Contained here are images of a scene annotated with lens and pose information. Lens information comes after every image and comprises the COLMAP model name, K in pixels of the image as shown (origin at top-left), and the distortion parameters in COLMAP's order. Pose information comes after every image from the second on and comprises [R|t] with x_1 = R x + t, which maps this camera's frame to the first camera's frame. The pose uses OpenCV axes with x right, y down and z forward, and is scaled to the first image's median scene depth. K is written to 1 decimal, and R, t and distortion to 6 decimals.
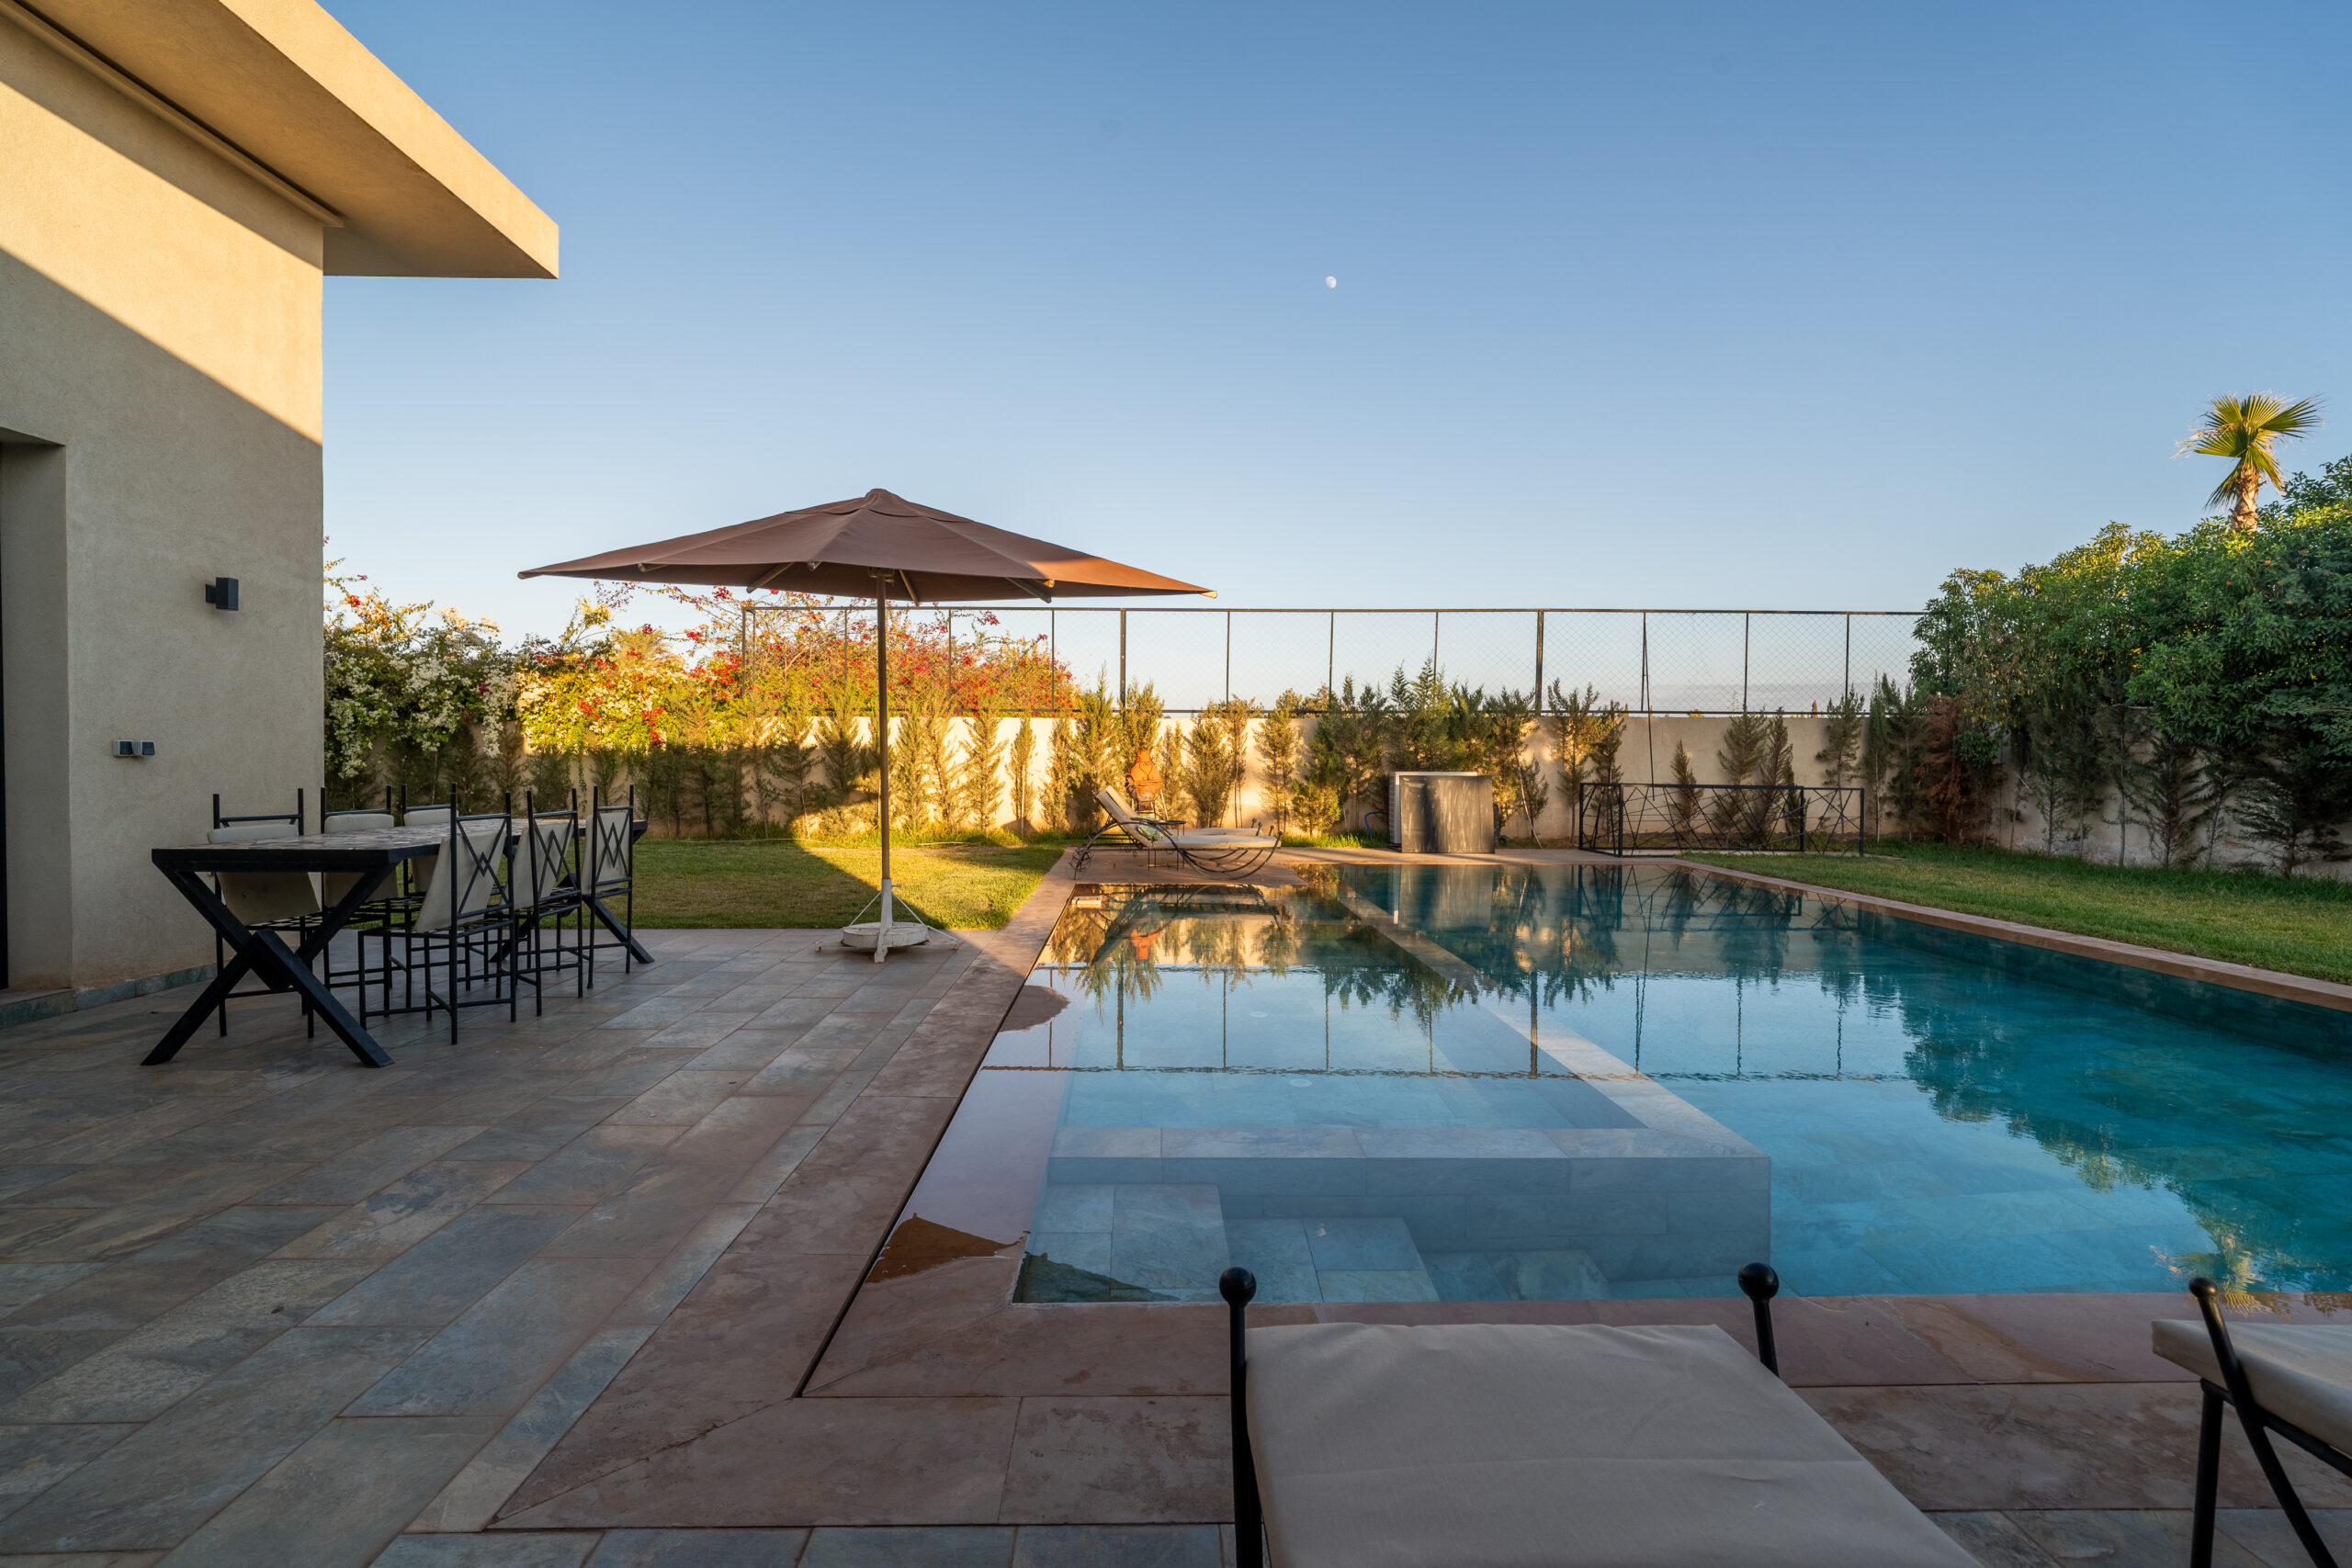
lens RADIAL K [[1097.3, 0, 1177.2], [0, 1097.3, 790.1], [0, 0, 1]] dist [-0.001437, 0.000677]
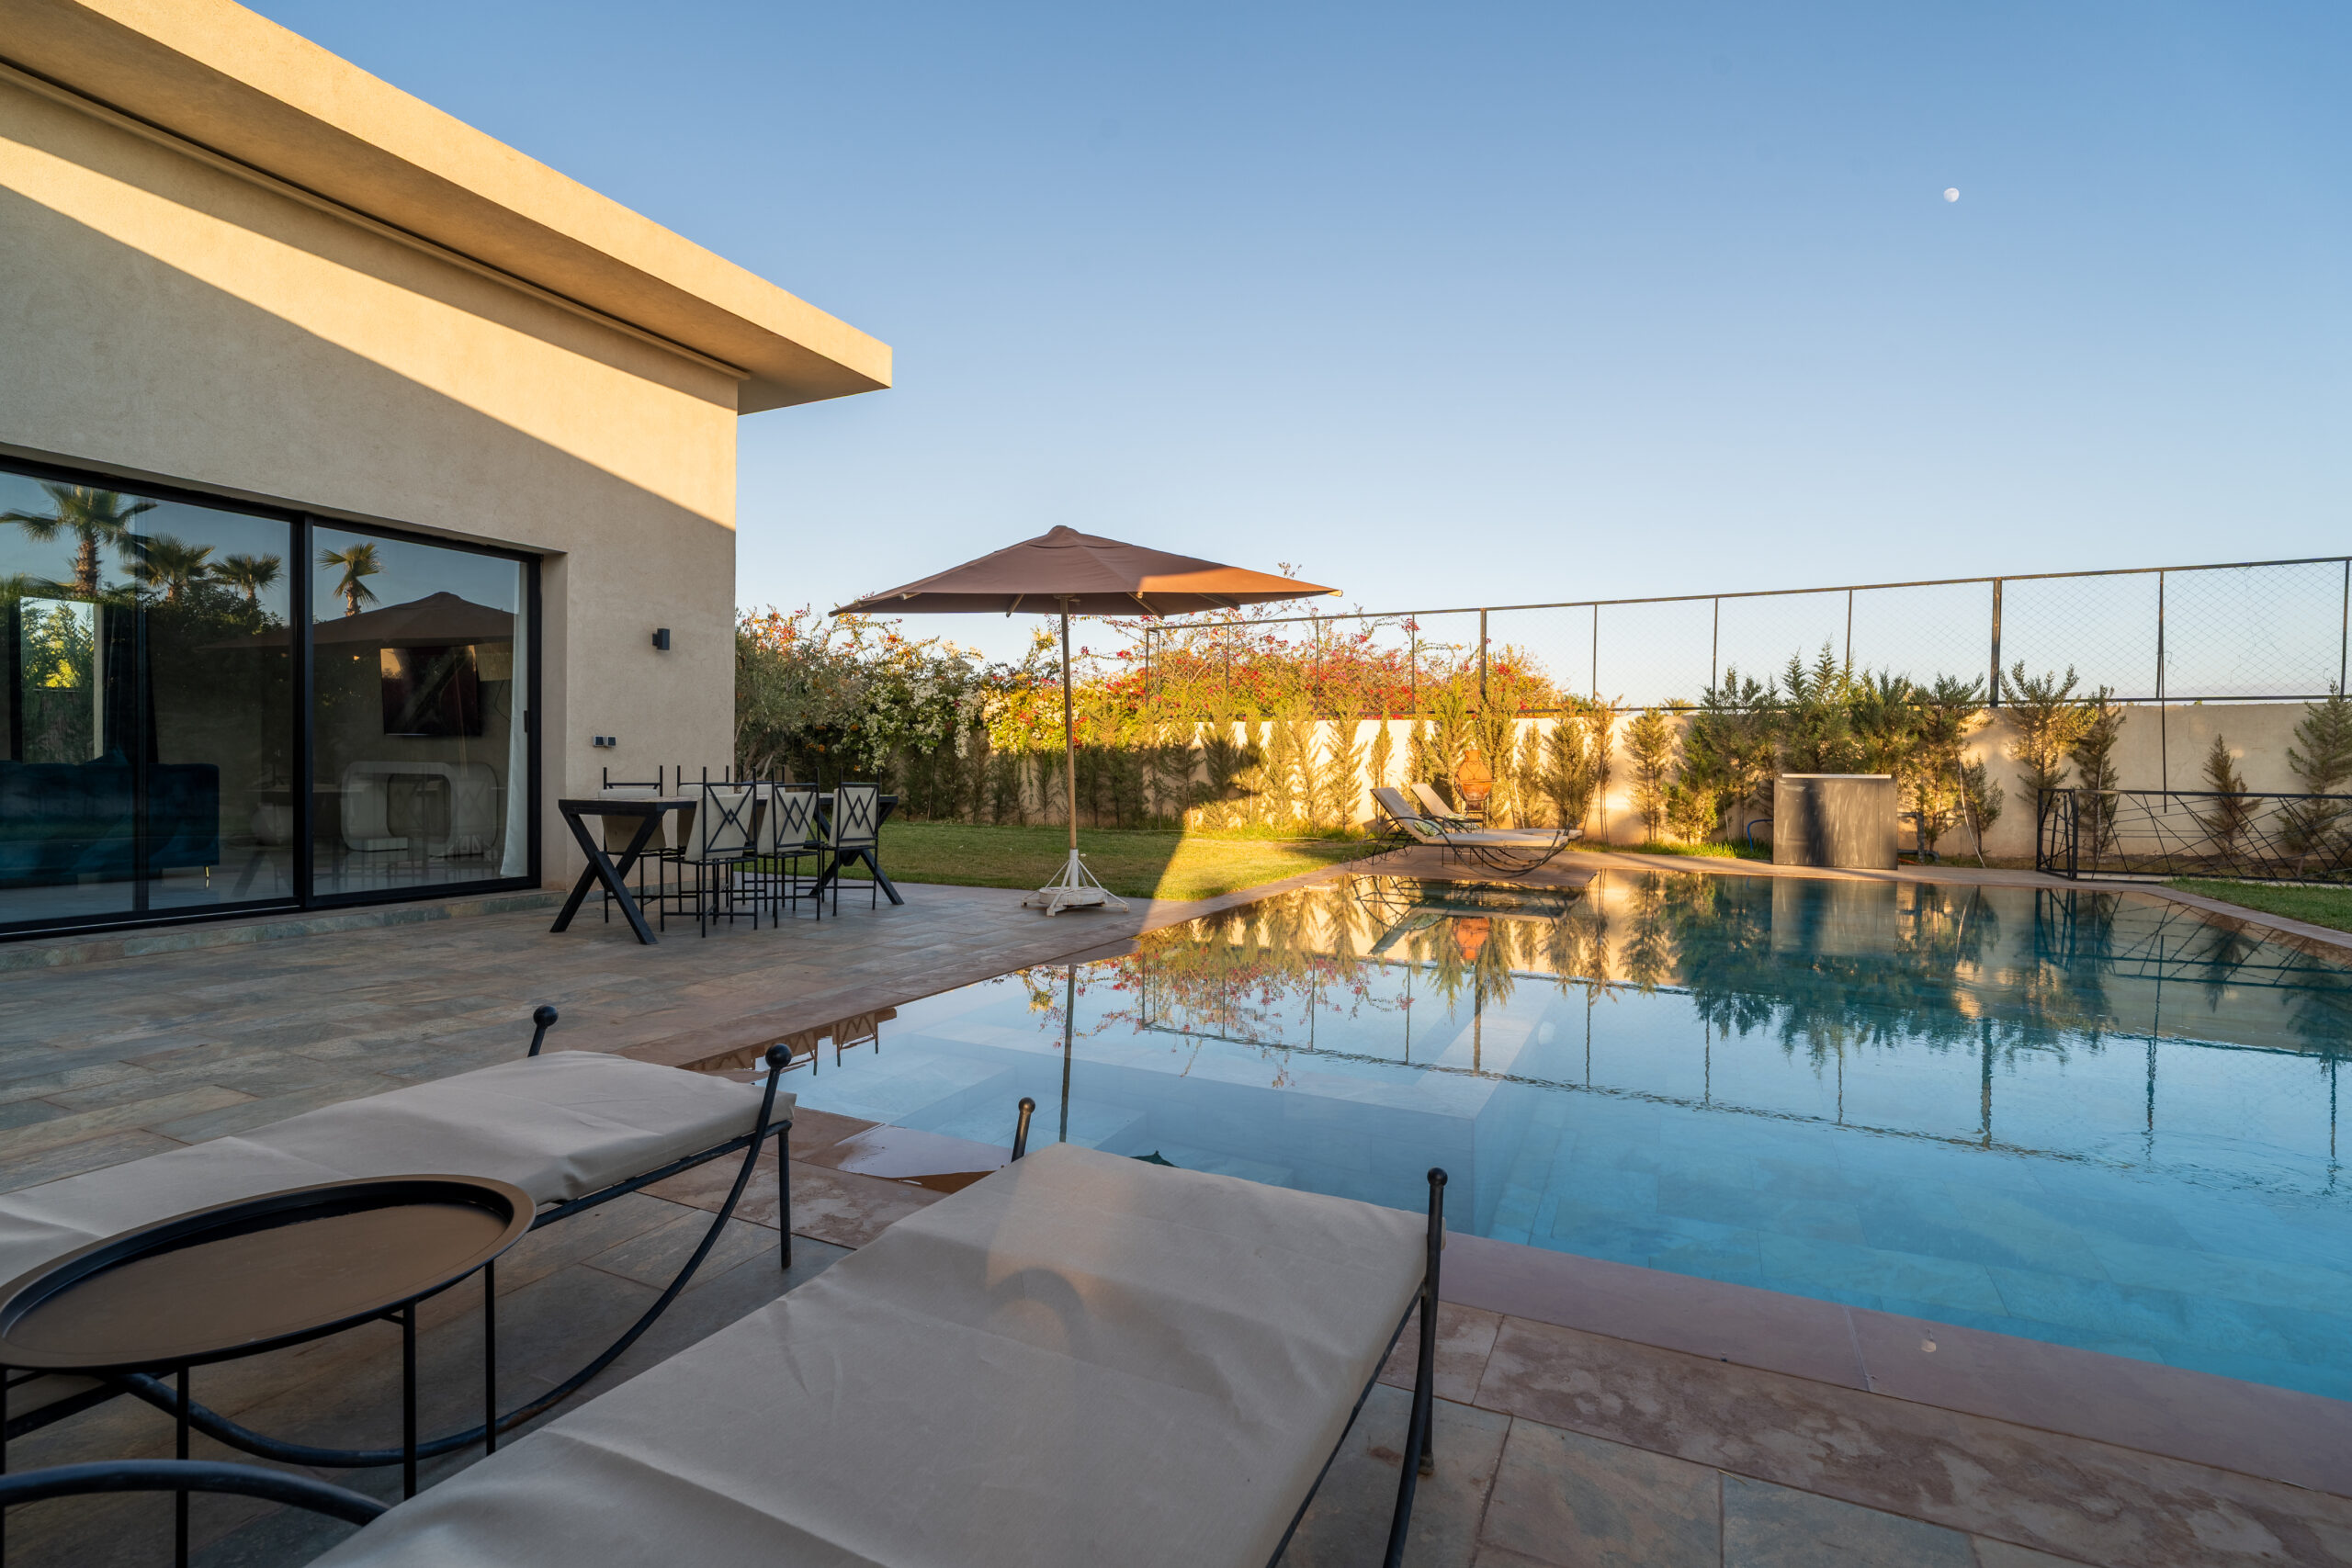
lens RADIAL K [[1097.3, 0, 1177.2], [0, 1097.3, 790.1], [0, 0, 1]] dist [-0.001437, 0.000677]
pose [[0.891479, 0.012189, -0.452897, 0.158729], [-0.016207, 0.999856, -0.004993, 0.008567], [0.452771, 0.011791, 0.891549, -0.007194]]
